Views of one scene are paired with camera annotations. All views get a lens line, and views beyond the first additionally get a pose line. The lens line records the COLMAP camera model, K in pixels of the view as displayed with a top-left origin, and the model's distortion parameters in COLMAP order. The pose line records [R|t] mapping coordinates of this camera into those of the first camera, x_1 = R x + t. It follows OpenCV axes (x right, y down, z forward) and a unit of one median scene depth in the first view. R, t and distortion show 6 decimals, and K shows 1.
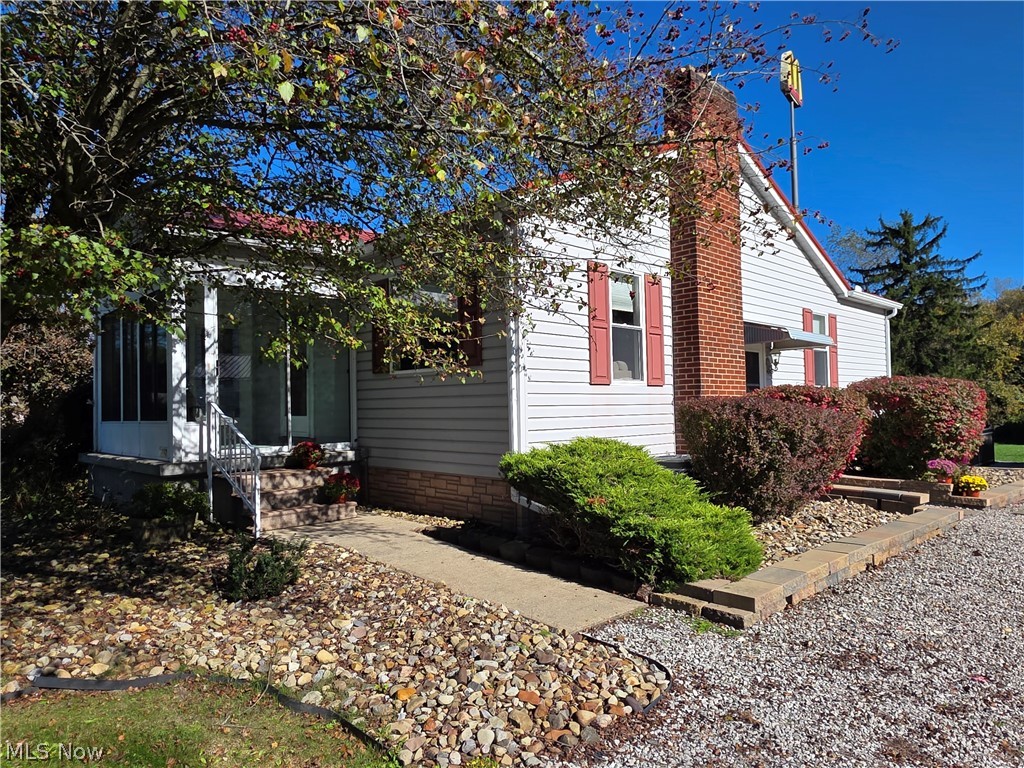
lens RADIAL K [[663.0, 0, 510.0], [0, 663.0, 386.6], [0, 0, 1]] dist [-0.004756, -0.000353]
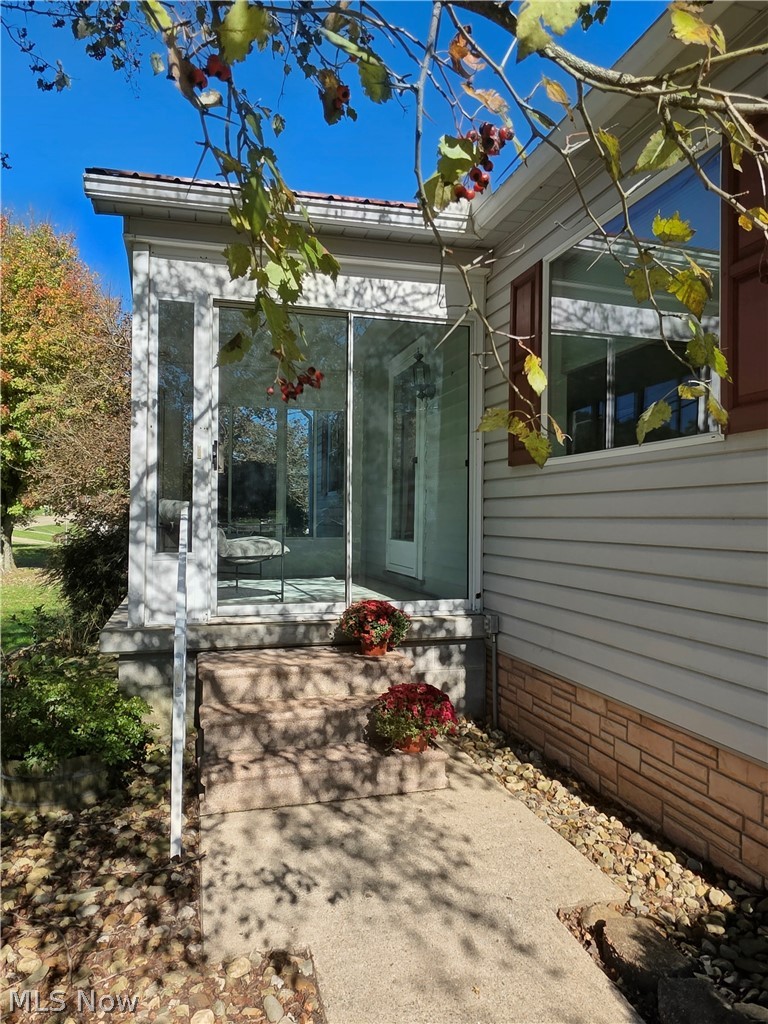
lens RADIAL K [[663.0, 0, 378.6], [0, 663.0, 520.2], [0, 0, 1]] dist [-0.004756, -0.000353]
pose [[0.881137, 0.017599, -0.472534, -0.068907], [-0.003845, 0.999541, 0.030057, 0.008311], [0.472846, -0.024667, 0.880800, 0.604992]]
